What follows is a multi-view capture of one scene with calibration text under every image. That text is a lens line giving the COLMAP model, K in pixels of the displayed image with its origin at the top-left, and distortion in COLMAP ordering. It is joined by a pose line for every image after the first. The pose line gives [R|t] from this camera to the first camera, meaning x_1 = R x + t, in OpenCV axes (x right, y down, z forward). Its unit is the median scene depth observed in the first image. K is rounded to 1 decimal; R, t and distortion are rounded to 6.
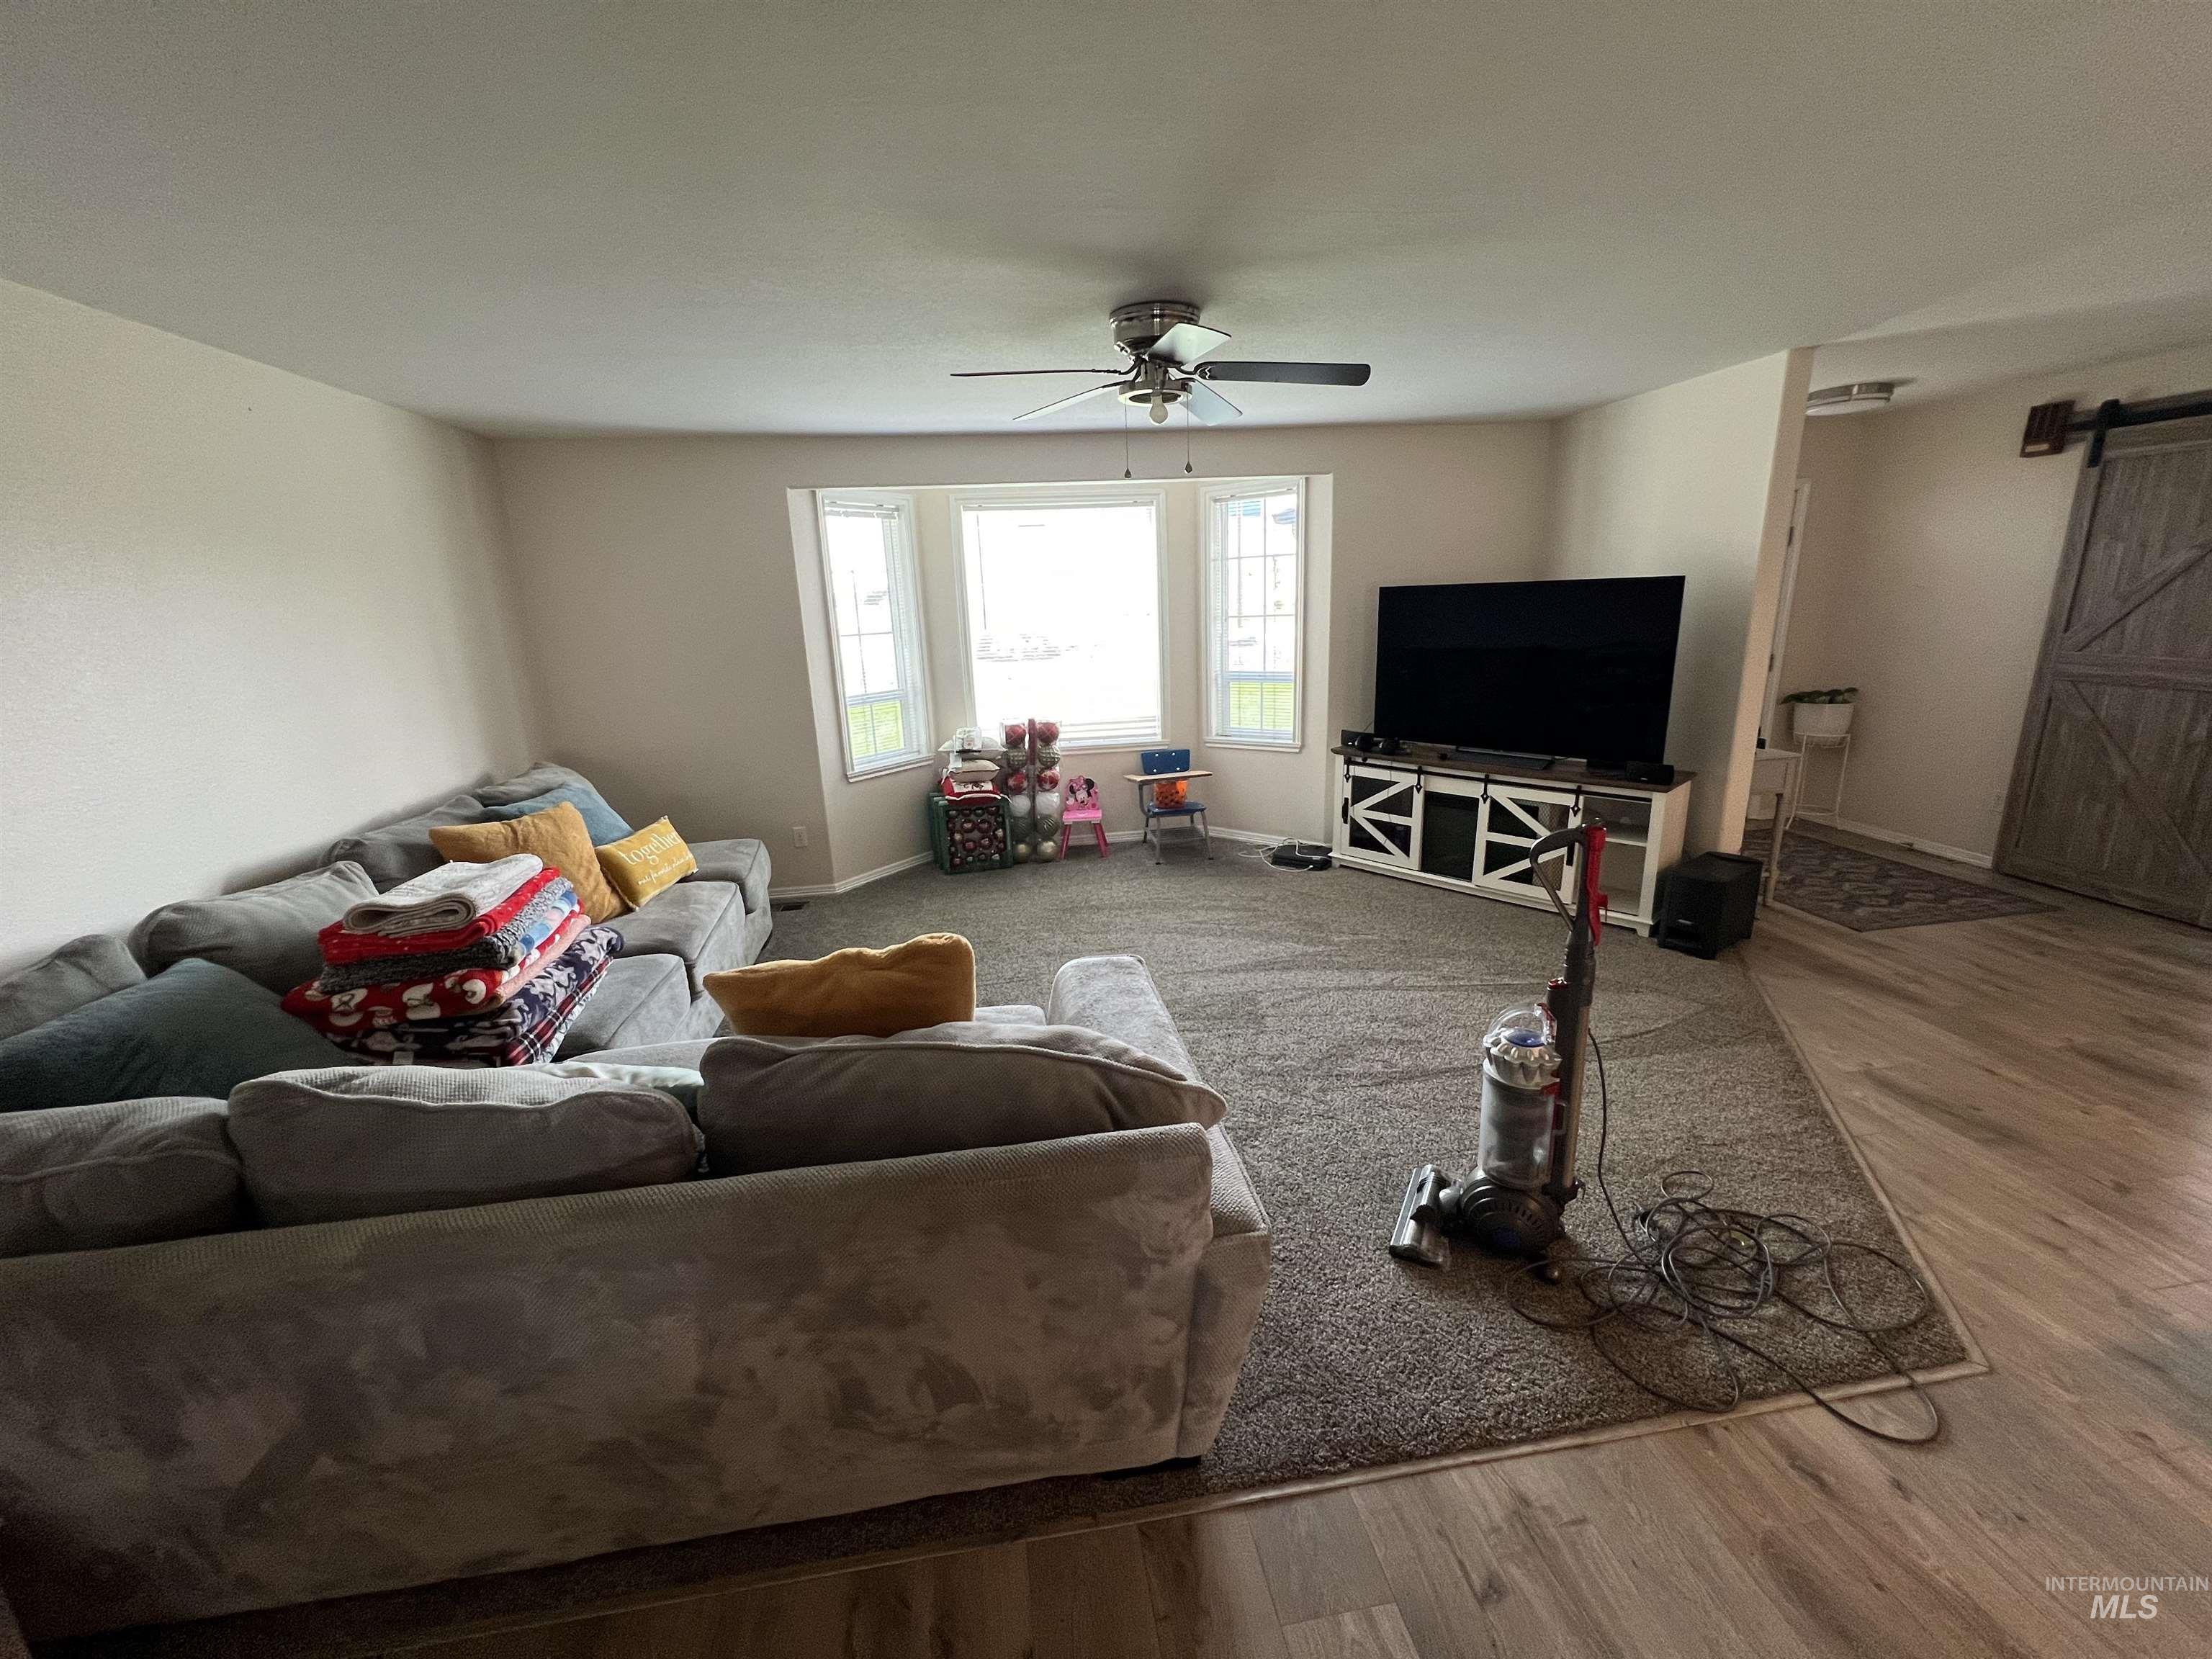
lens RADIAL K [[884.9, 0, 1104.6], [0, 884.9, 825.2], [0, 0, 1]] dist [-0.001075, -0.000103]
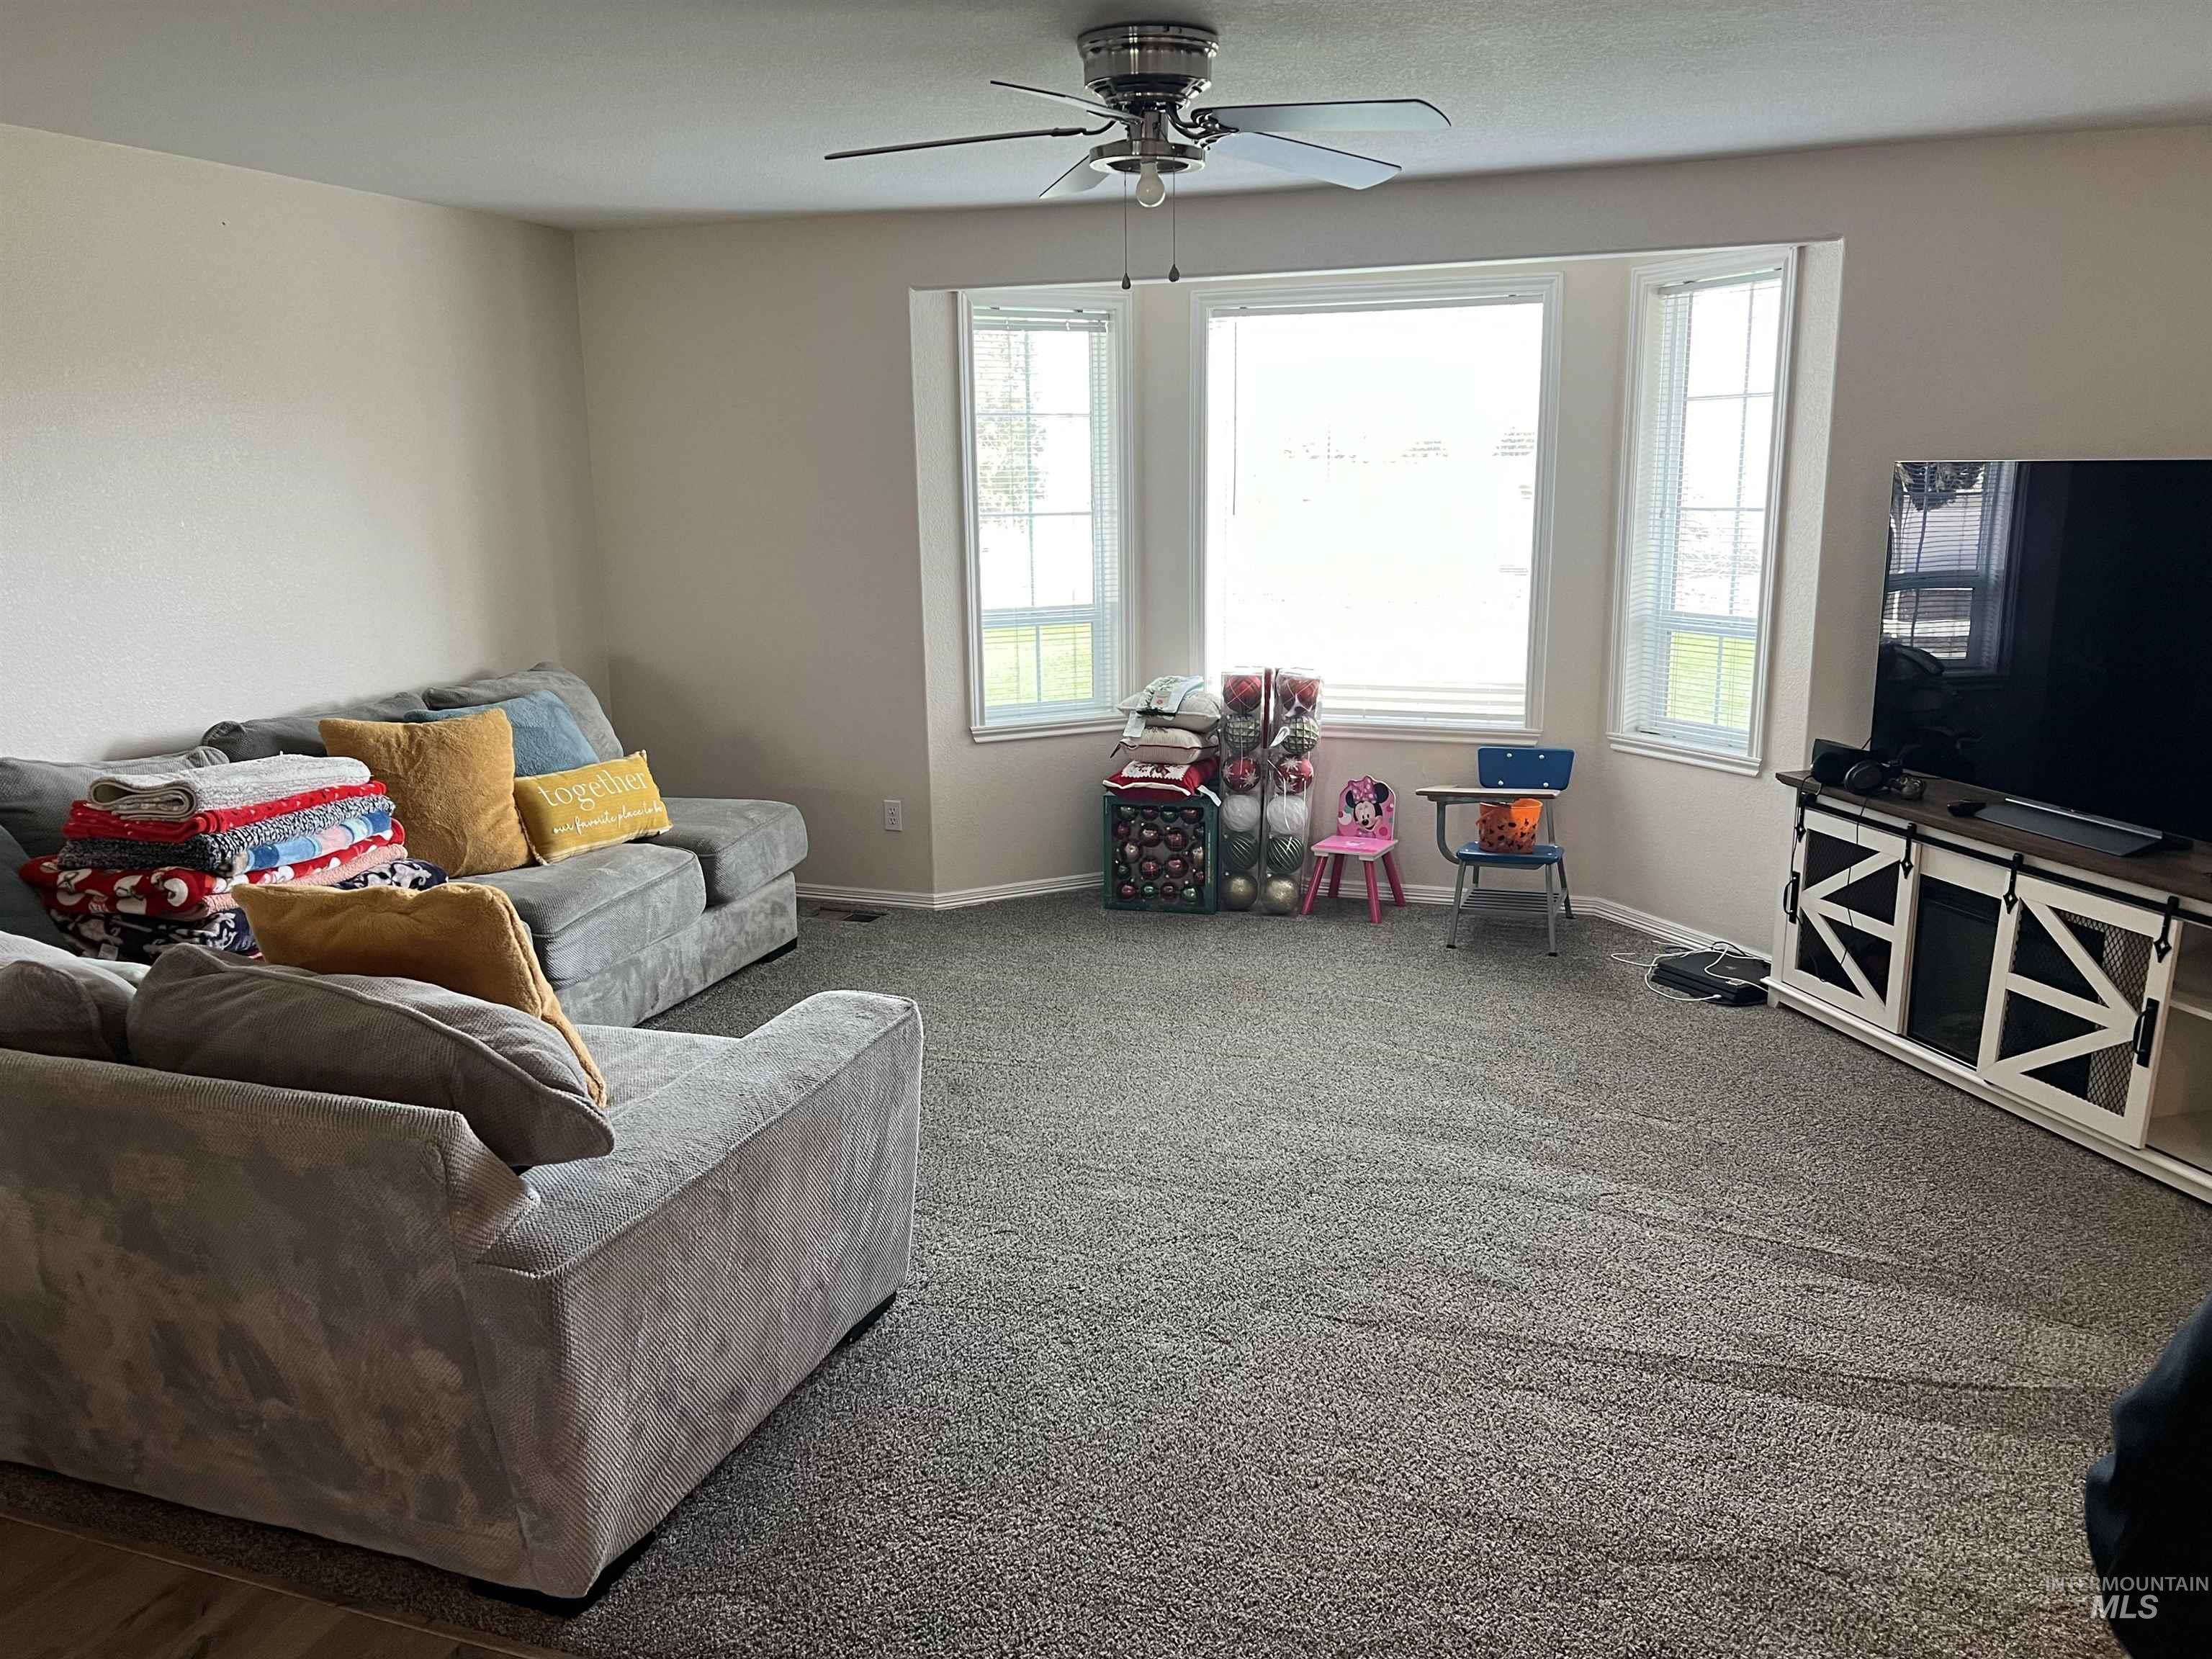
lens RADIAL K [[1677.6, 0, 1107.8], [0, 1677.6, 831.6], [0, 0, 1]] dist [0.068742, -0.087886]
pose [[0.885152, 0.127589, -0.447466, 0.371334], [-0.138978, 0.990268, 0.007445, -0.006369], [0.444061, 0.055598, 0.894270, -0.048278]]
